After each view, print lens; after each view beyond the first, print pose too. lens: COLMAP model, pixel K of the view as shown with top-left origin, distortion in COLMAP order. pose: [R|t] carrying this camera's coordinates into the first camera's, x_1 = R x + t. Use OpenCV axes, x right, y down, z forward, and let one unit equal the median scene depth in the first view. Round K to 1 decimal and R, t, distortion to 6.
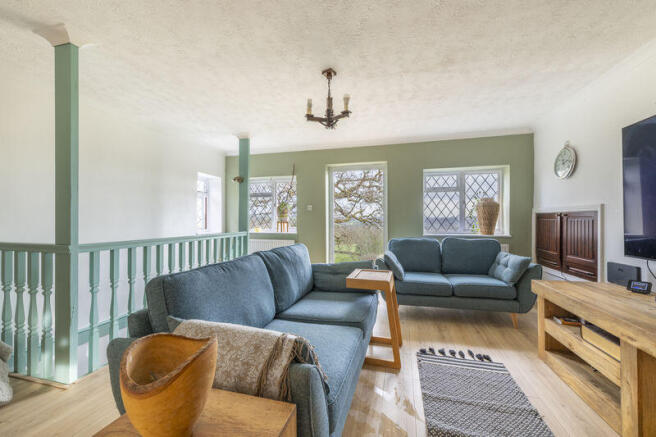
lens RADIAL K [[260.2, 0, 327.9], [0, 260.2, 216.9], [0, 0, 1]] dist [-0.001913, 0.000021]
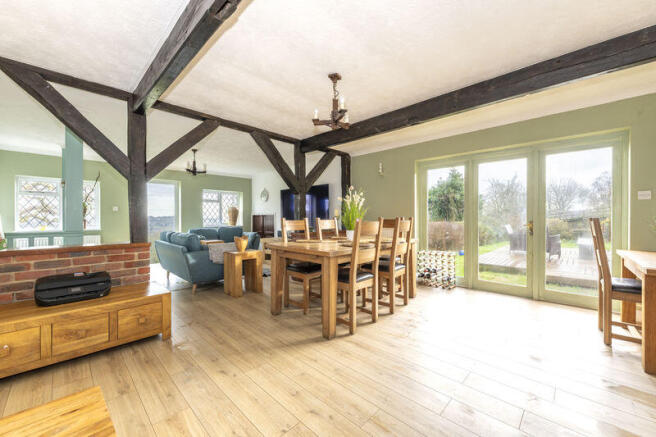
lens RADIAL K [[260.2, 0, 326.1], [0, 260.2, 218.9], [0, 0, 1]] dist [-0.001913, 0.000021]
pose [[0.488431, -0.000385, 0.872602, -0.817051], [-0.003647, 0.999990, 0.002482, 0.009130], [-0.872595, -0.004394, 0.488425, -0.621714]]
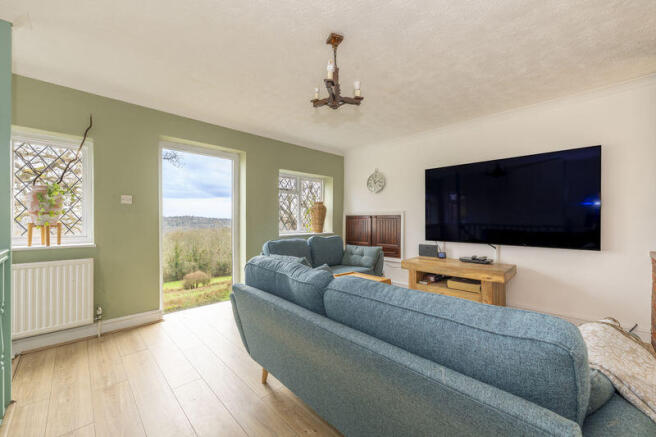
lens RADIAL K [[260.2, 0, 331.6], [0, 260.2, 220.9], [0, 0, 1]] dist [-0.001913, 0.000021]
pose [[0.504182, -0.001372, 0.863596, -0.419646], [-0.009886, 0.999924, 0.007361, 0.004435], [-0.863541, -0.012249, 0.504130, 0.360786]]
